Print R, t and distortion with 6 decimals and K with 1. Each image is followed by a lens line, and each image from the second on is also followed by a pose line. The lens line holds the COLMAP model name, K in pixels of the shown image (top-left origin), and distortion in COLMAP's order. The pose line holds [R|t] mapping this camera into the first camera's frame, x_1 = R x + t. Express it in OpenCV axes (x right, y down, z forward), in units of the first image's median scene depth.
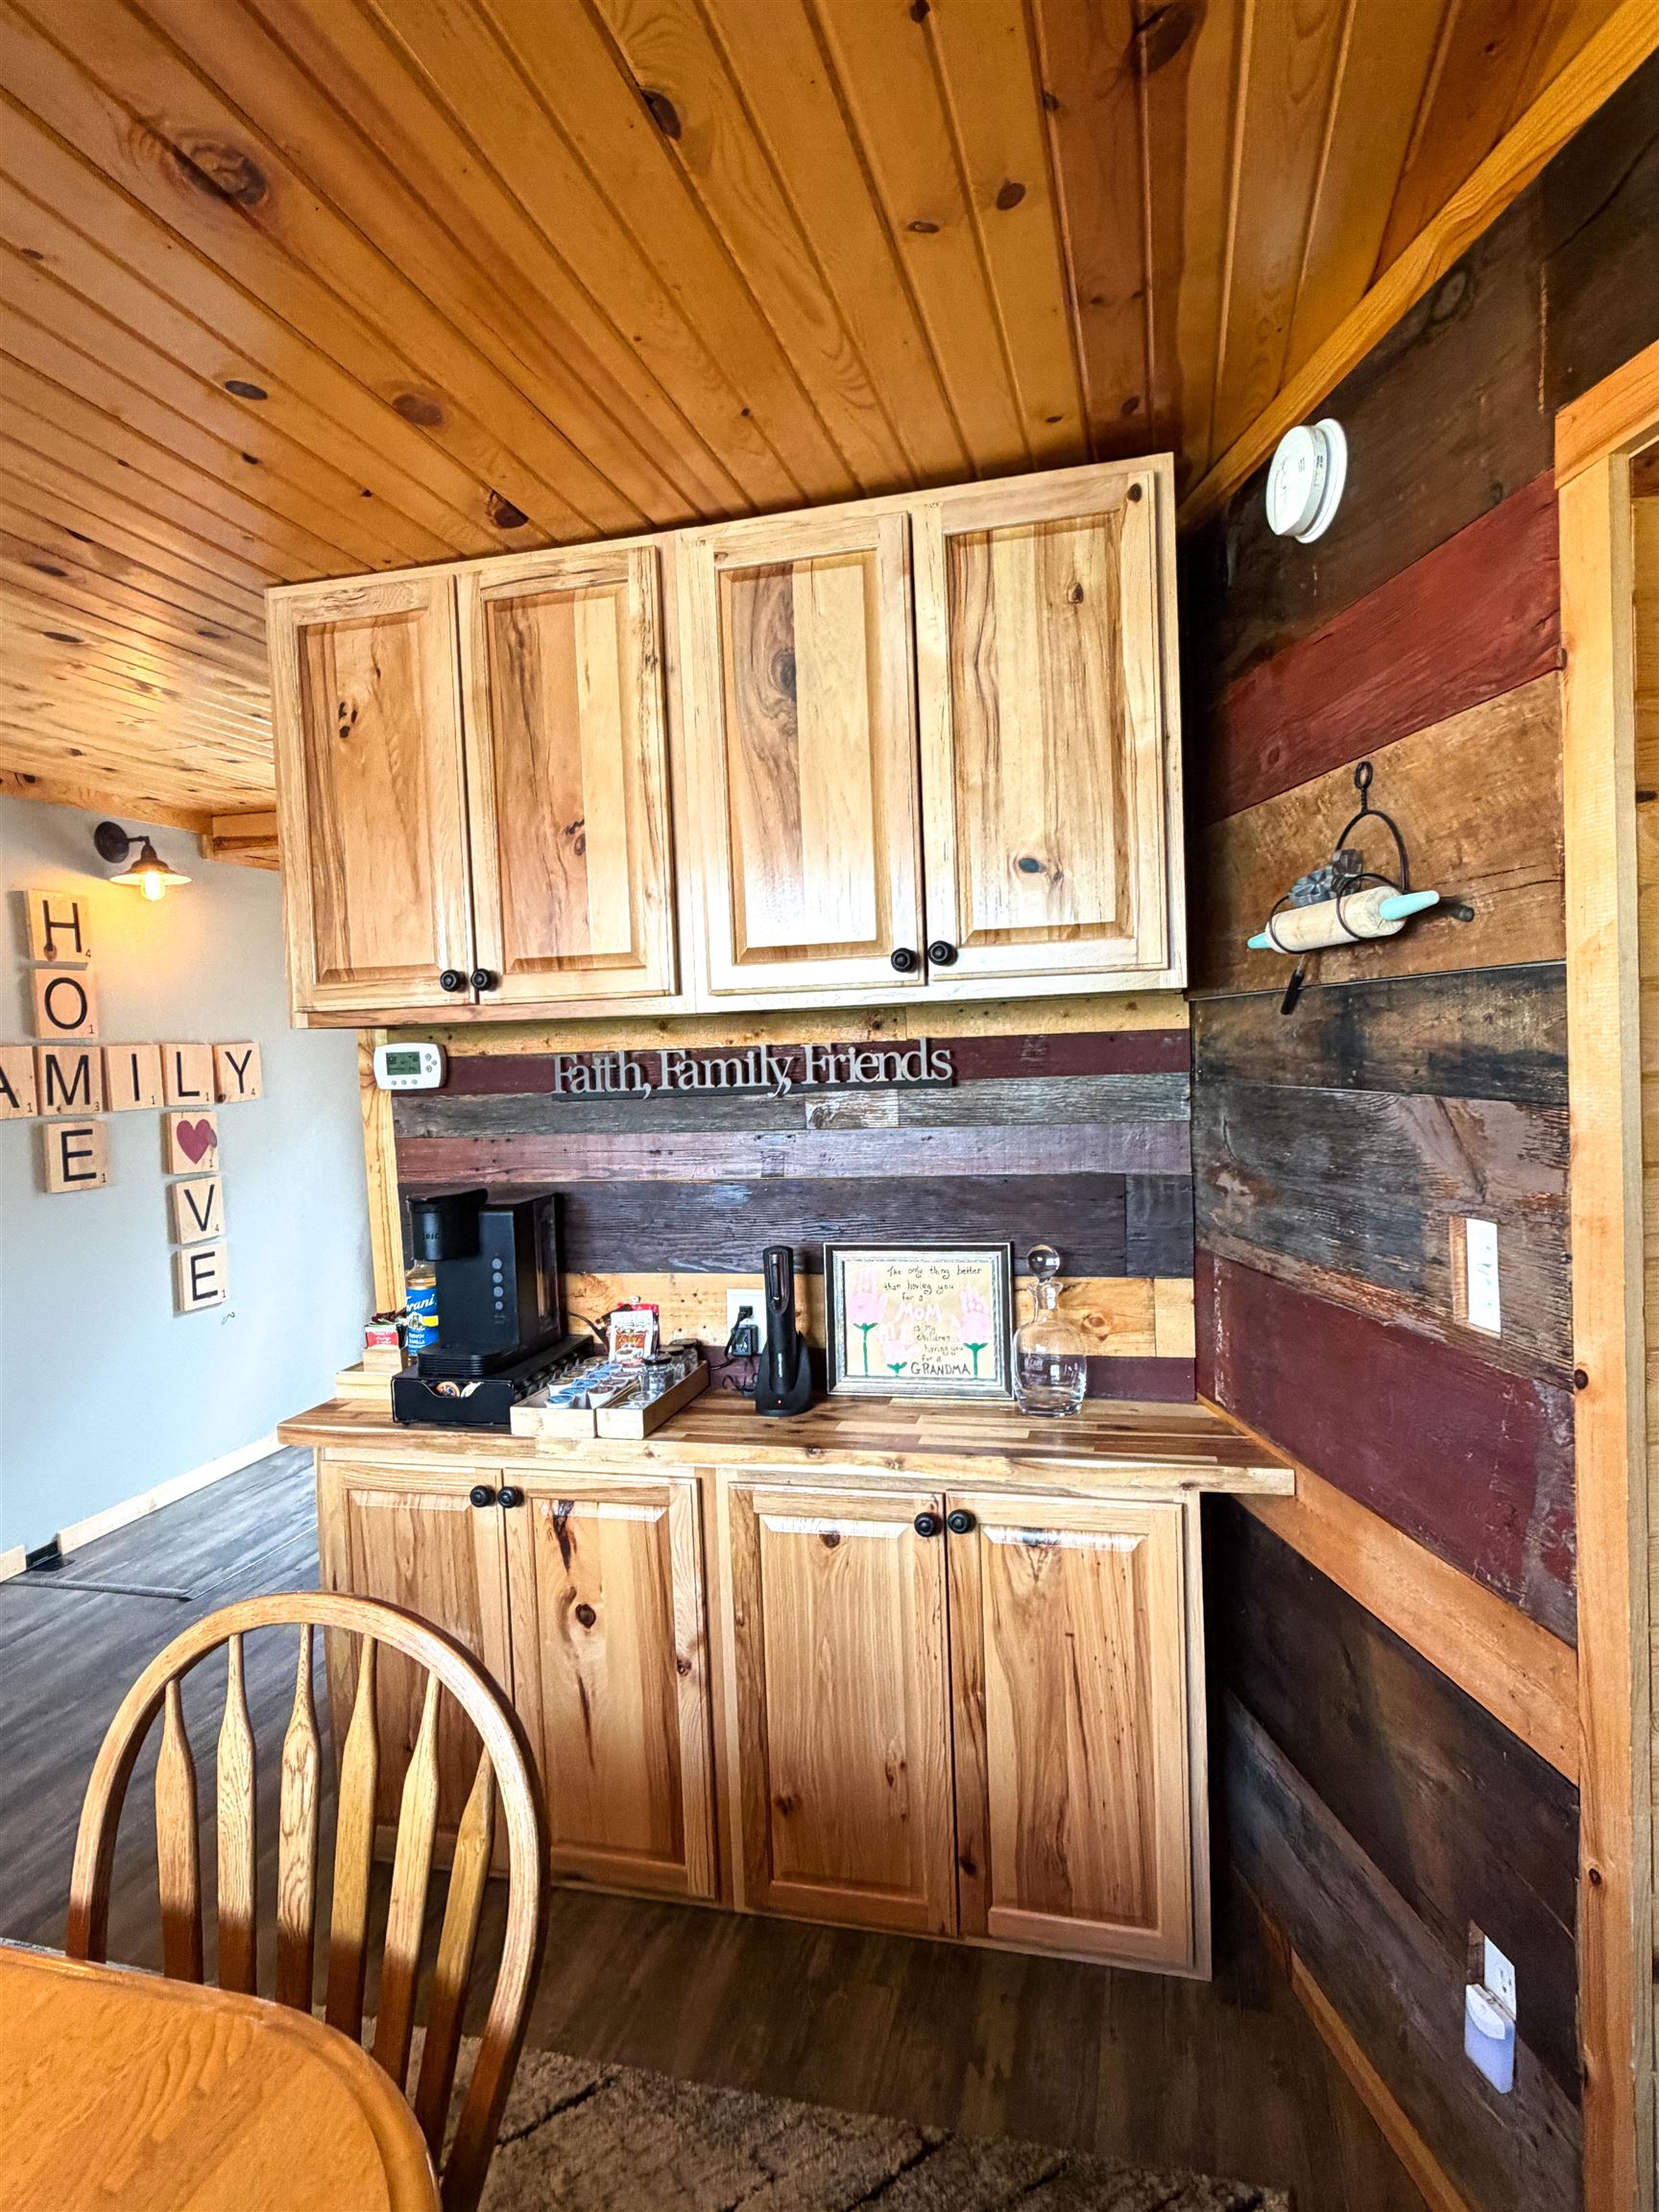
lens RADIAL K [[1218.3, 0, 843.1], [0, 1218.3, 1096.9], [0, 0, 1]] dist [0.001567, -0.000730]
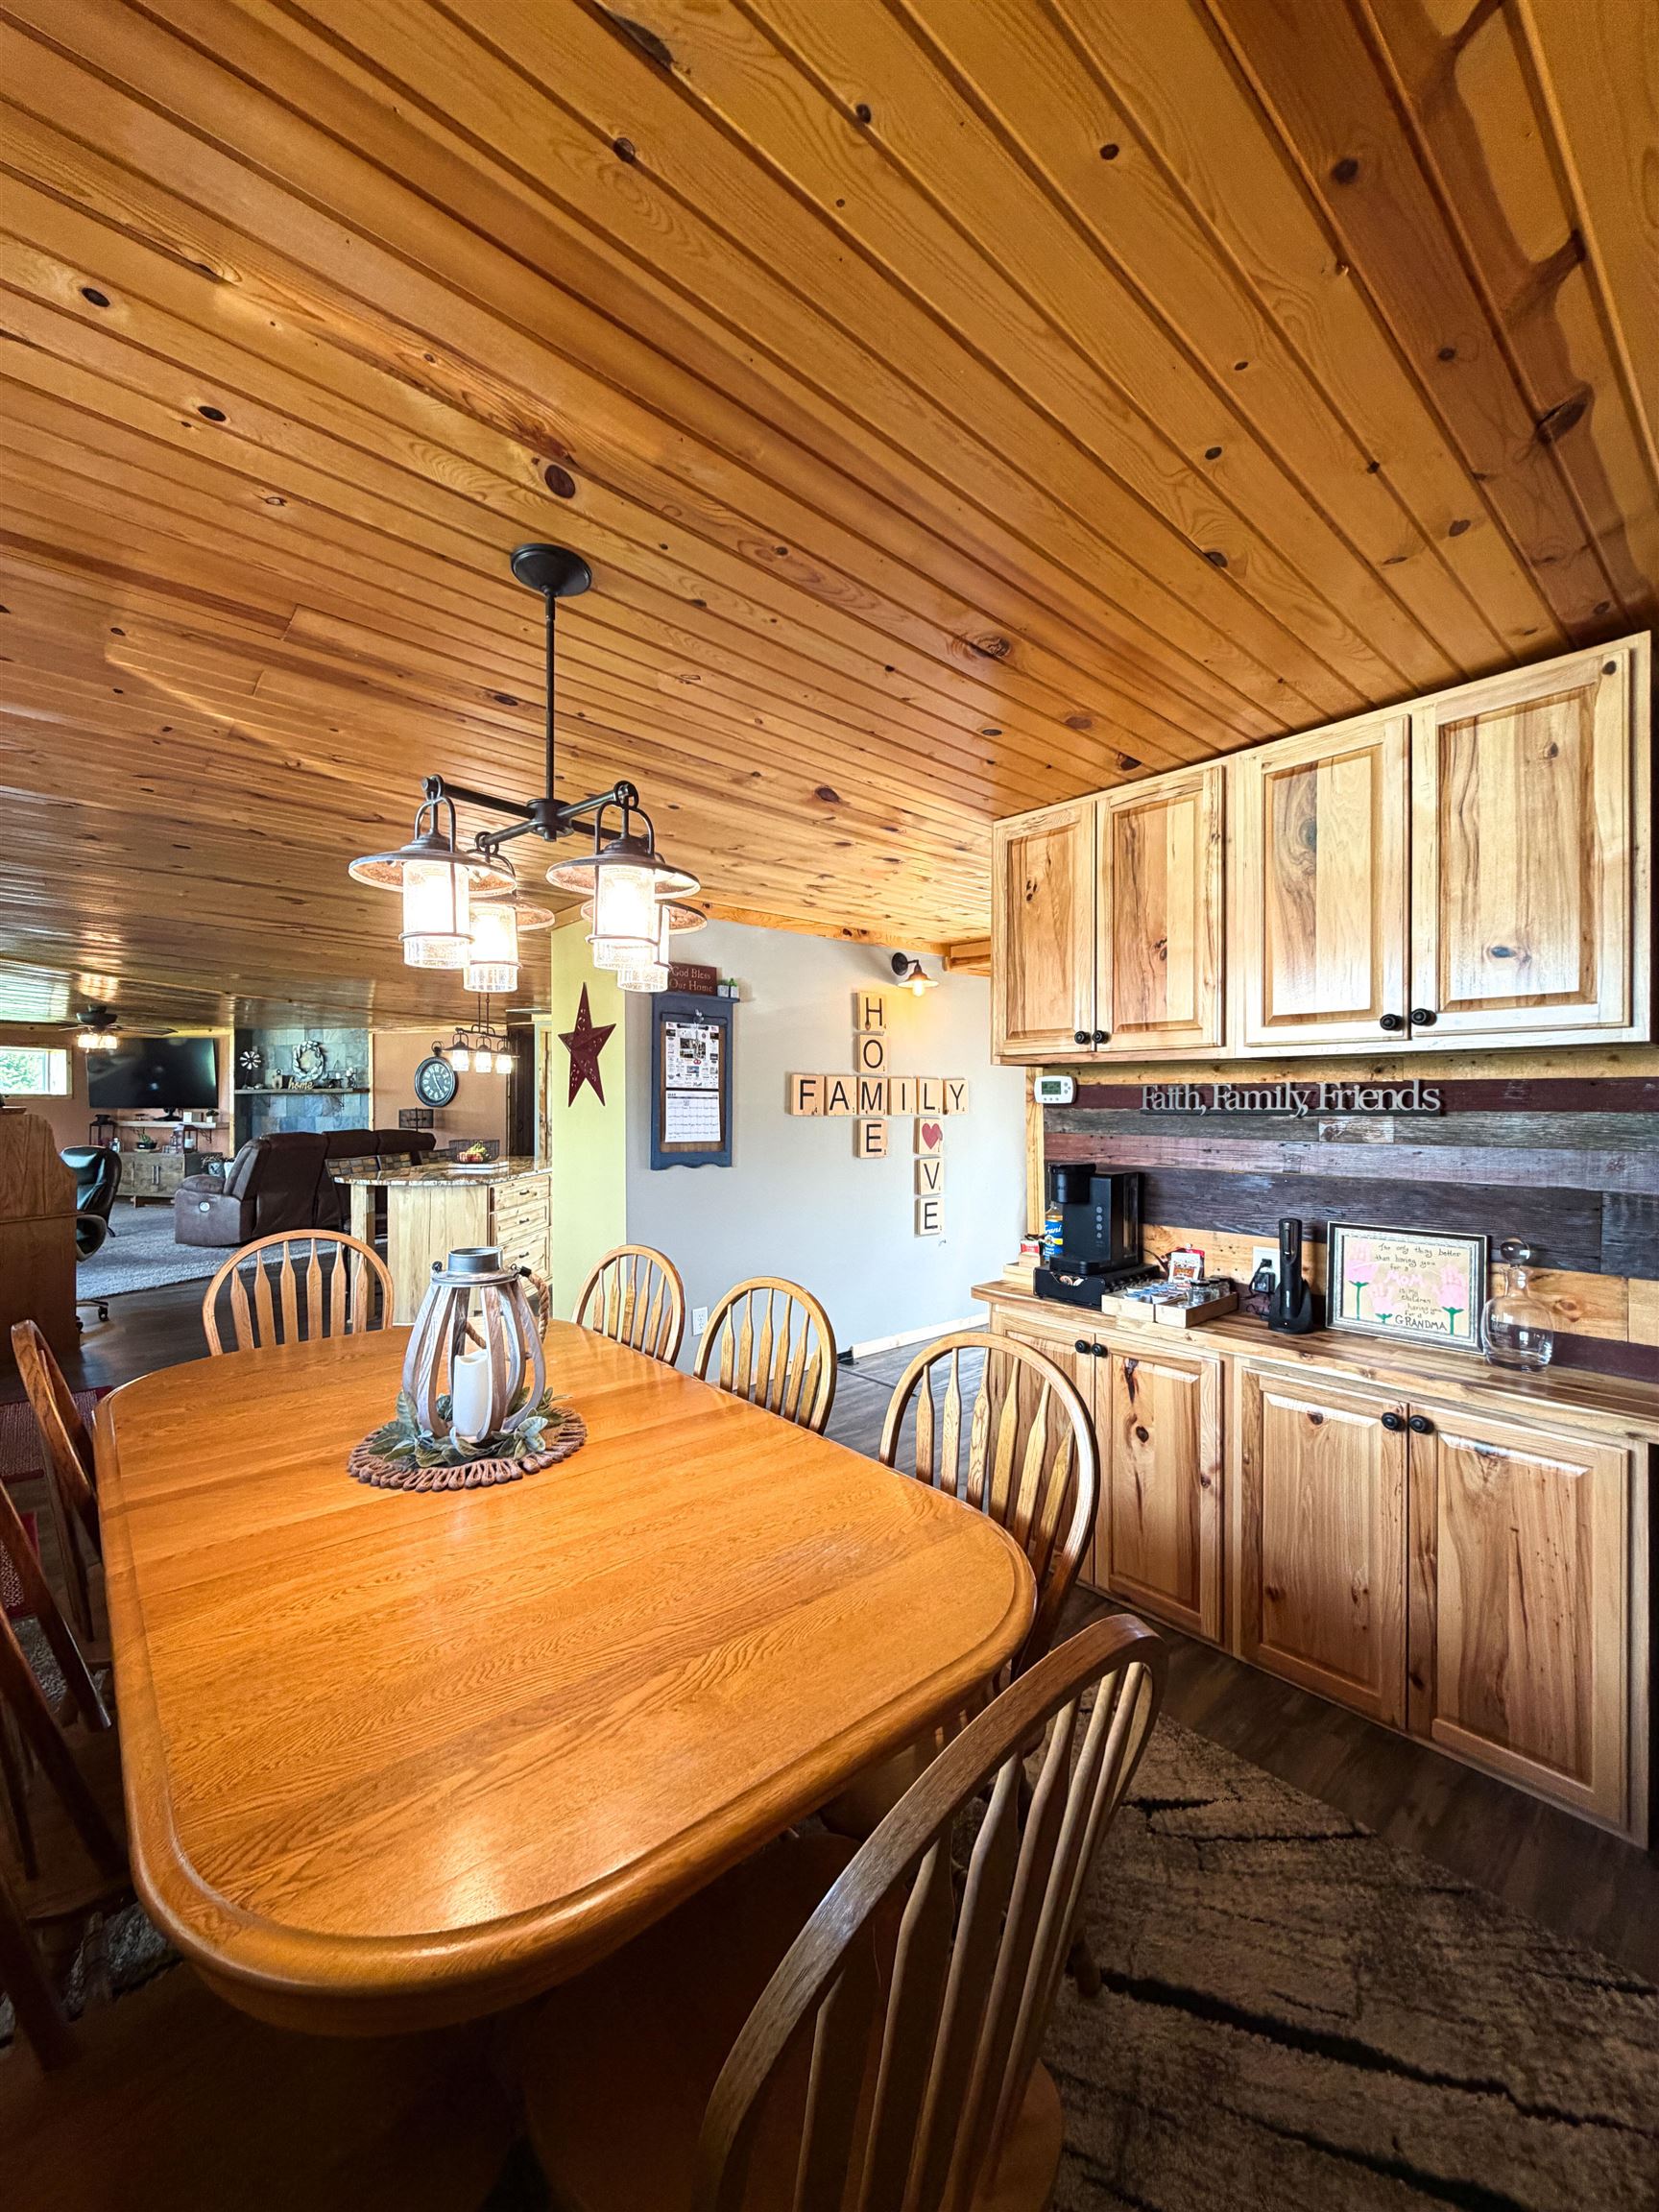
lens RADIAL K [[879.4, 0, 832.2], [0, 879.4, 1099.8], [0, 0, 1]] dist [0.000052, -0.000144]
pose [[0.828842, 0.040004, -0.558050, 0.079329], [-0.060794, 0.997974, -0.018754, 0.035751], [0.556169, 0.049470, 0.829595, -0.207610]]
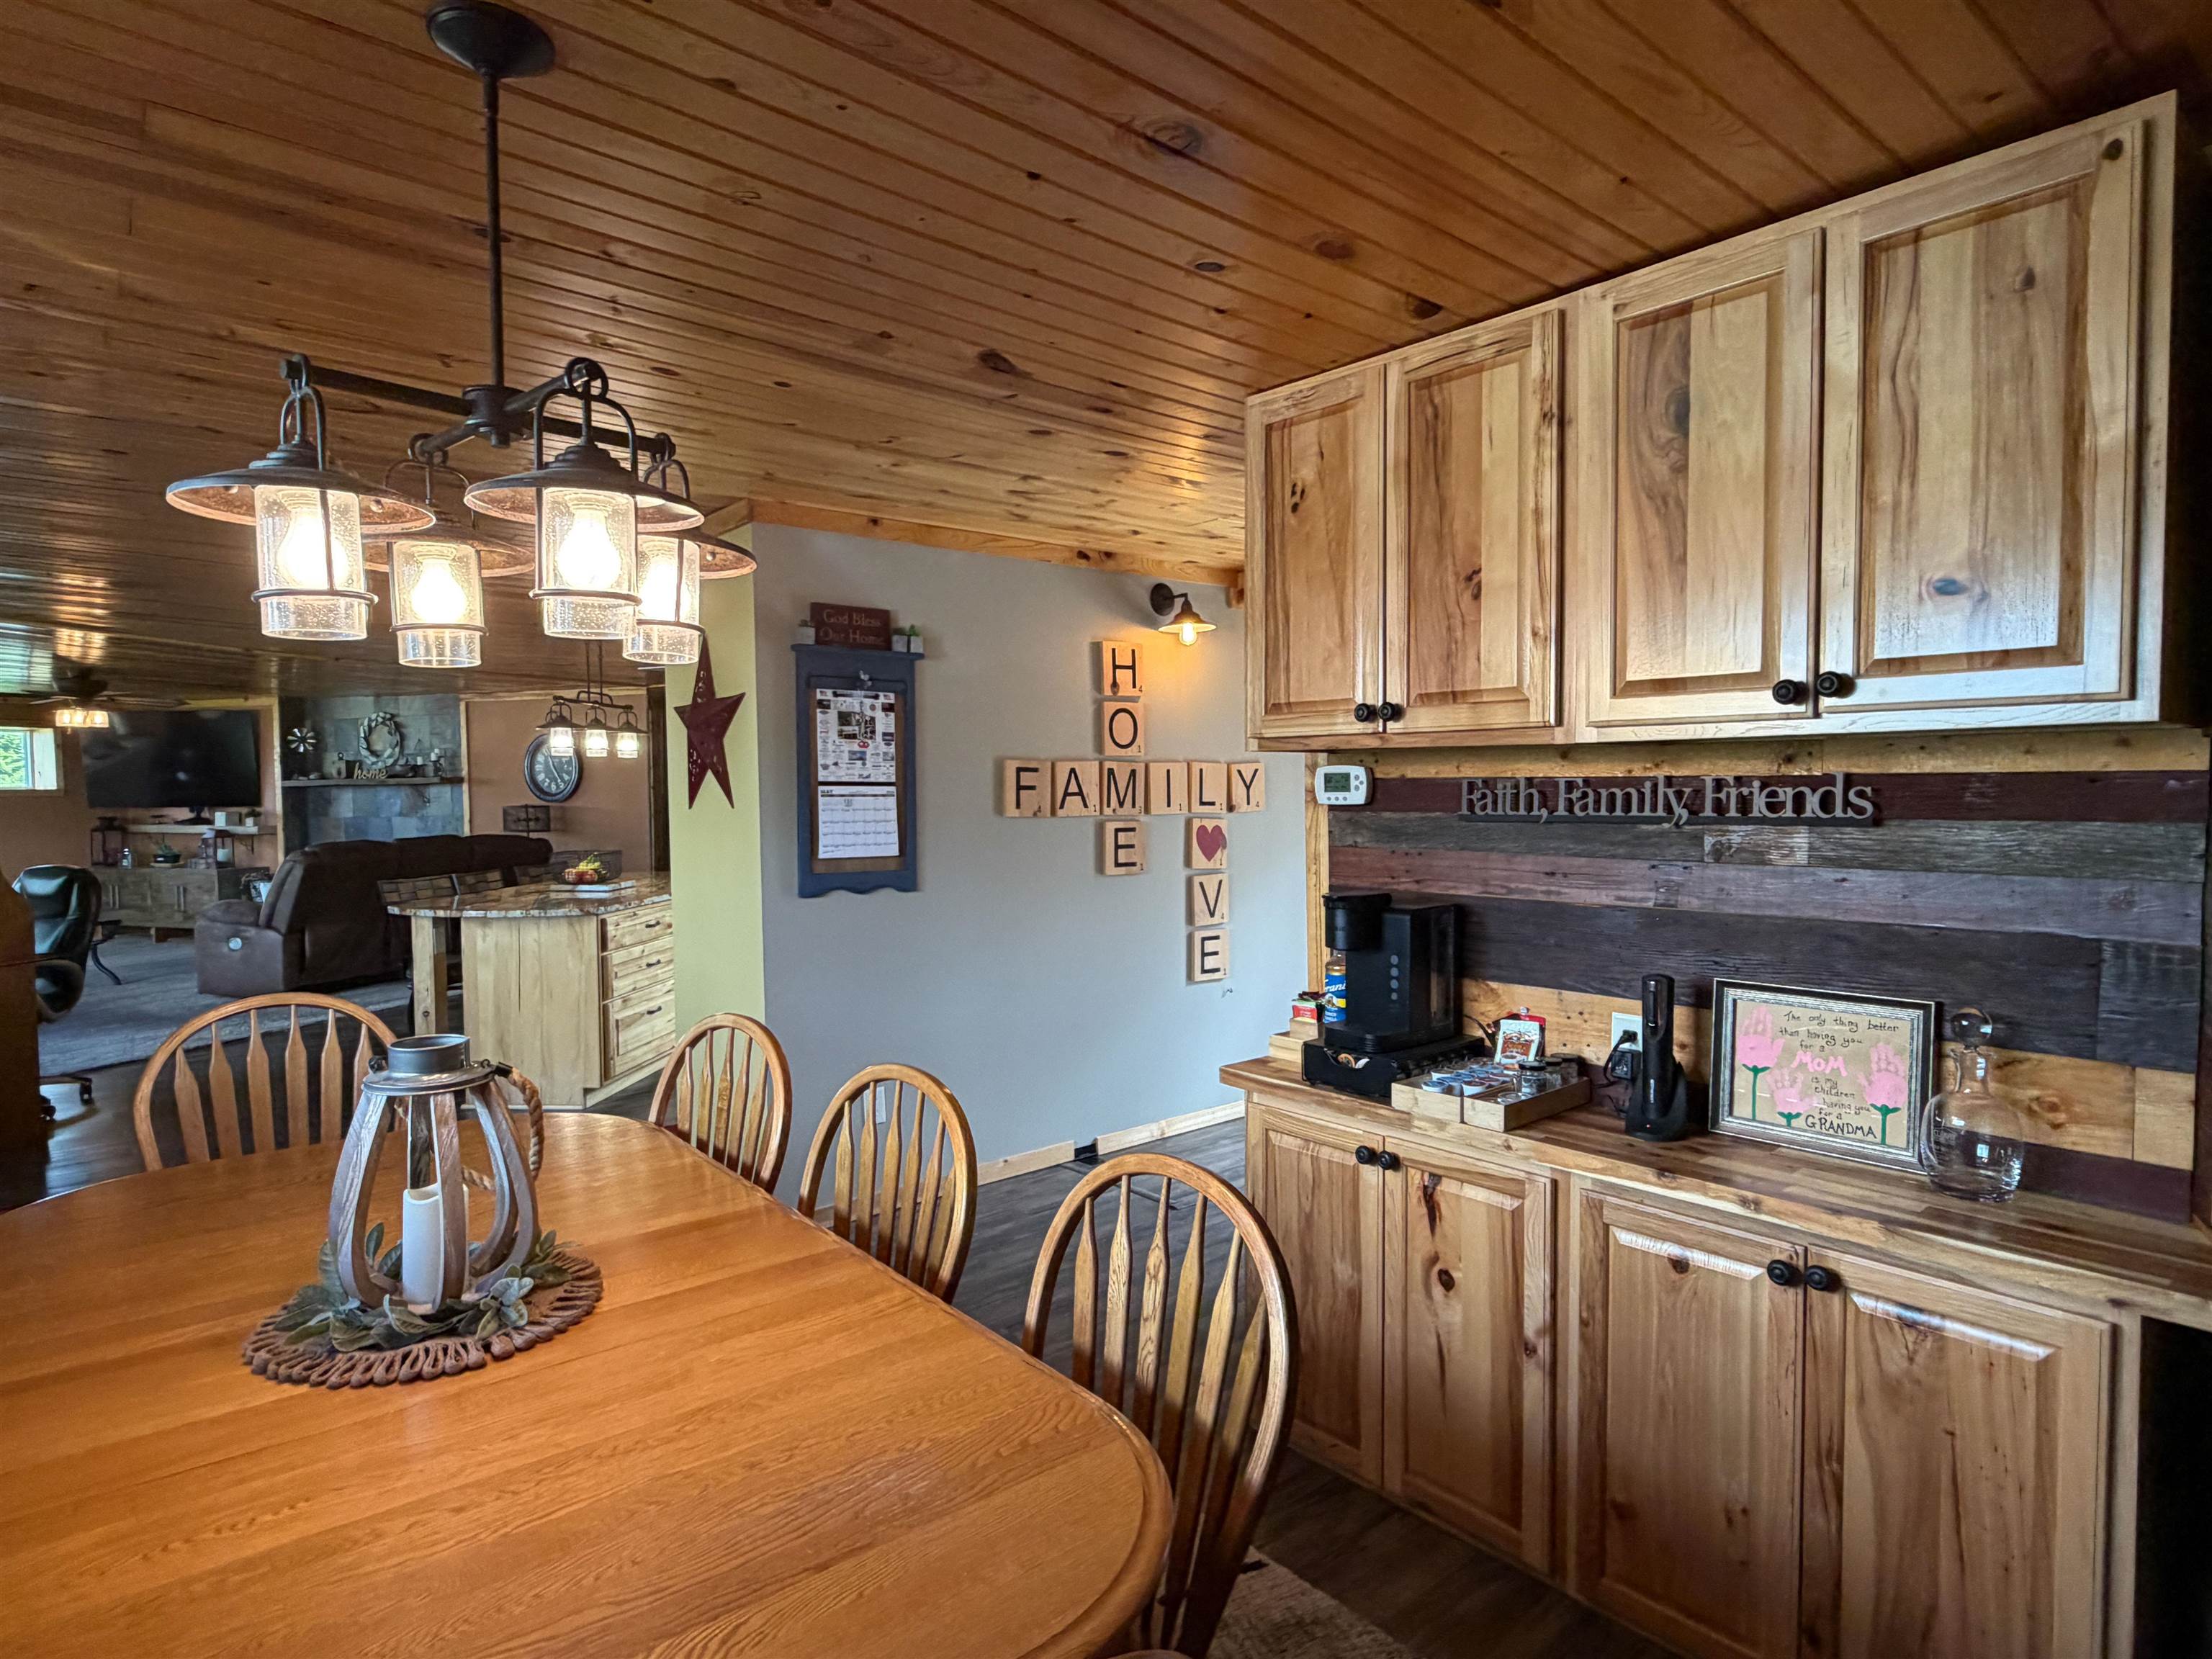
lens RADIAL K [[1218.3, 0, 1097.5], [0, 1218.3, 831.4], [0, 0, 1]] dist [0.001567, -0.000730]
pose [[0.814177, 0.055764, -0.577933, 0.155513], [-0.051521, 0.998389, 0.023750, 0.004176], [0.578326, 0.010439, 0.815739, -0.105287]]
